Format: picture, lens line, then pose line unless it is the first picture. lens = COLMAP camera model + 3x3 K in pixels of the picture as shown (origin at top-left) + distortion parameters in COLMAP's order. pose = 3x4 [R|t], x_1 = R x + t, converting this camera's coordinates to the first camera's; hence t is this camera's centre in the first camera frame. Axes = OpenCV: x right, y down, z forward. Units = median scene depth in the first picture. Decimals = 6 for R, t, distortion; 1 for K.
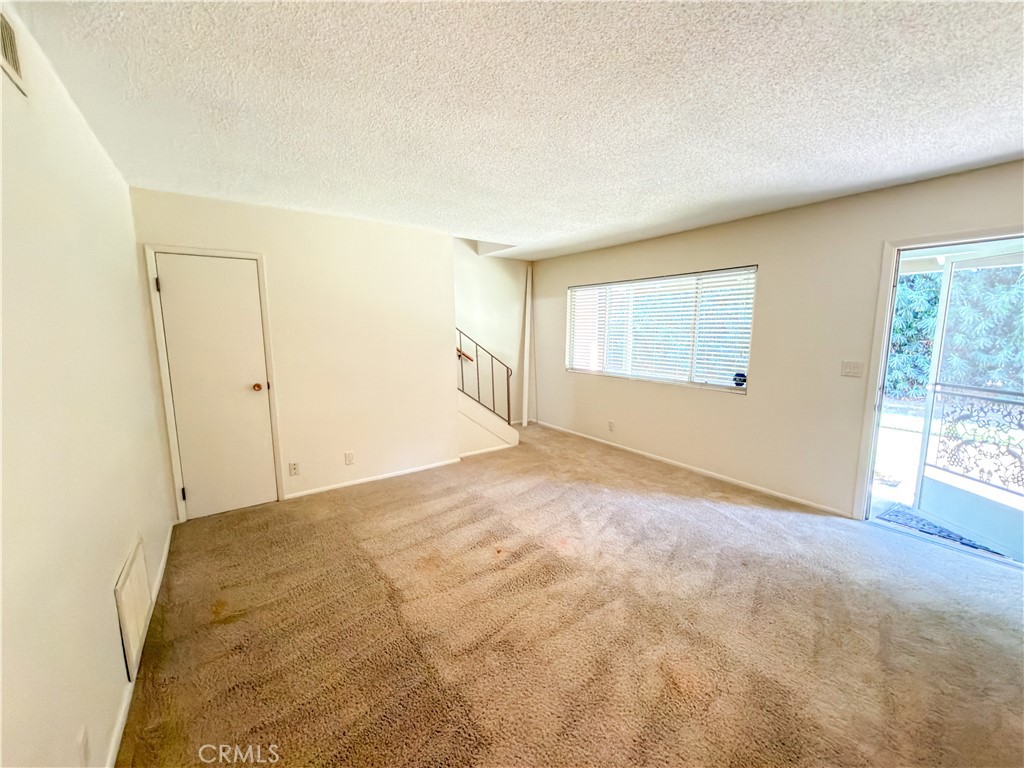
lens RADIAL K [[408.8, 0, 512.8], [0, 408.8, 383.5], [0, 0, 1]] dist [0.001617, 0.000029]
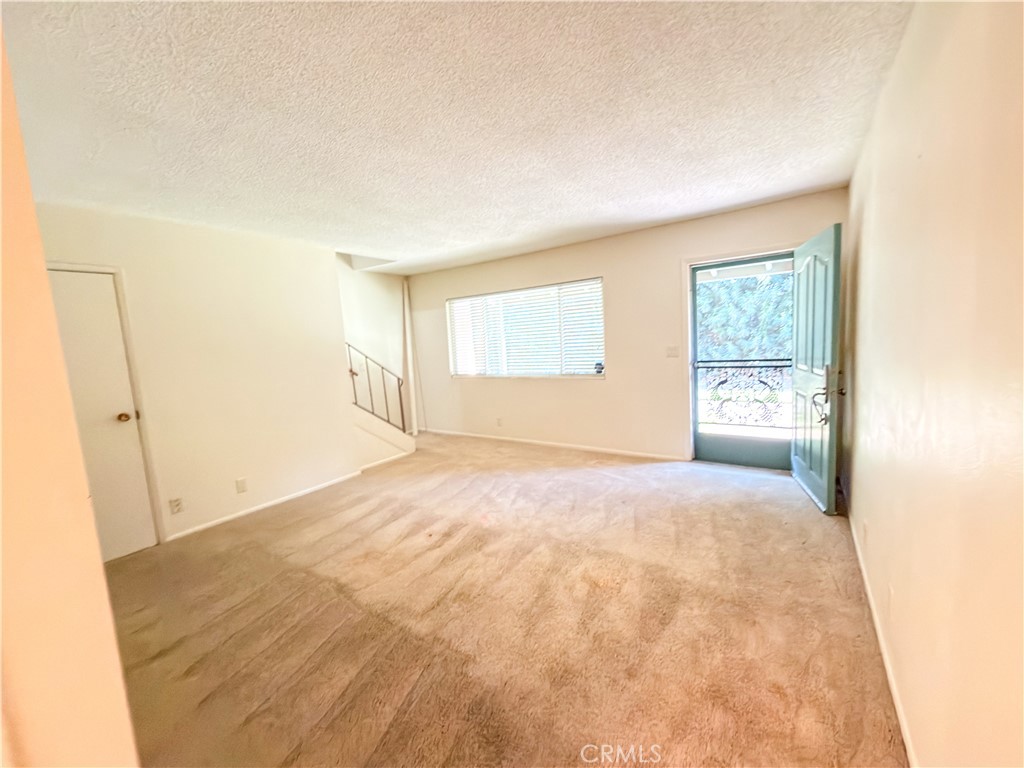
lens RADIAL K [[411.3, 0, 514.5], [0, 411.3, 382.3], [0, 0, 1]] dist [-0.000192, 0.000043]
pose [[0.939777, -0.090490, 0.329591, -0.115825], [0.104085, 0.994284, -0.023798, 0.041008], [-0.325553, 0.056670, 0.943824, -0.106728]]
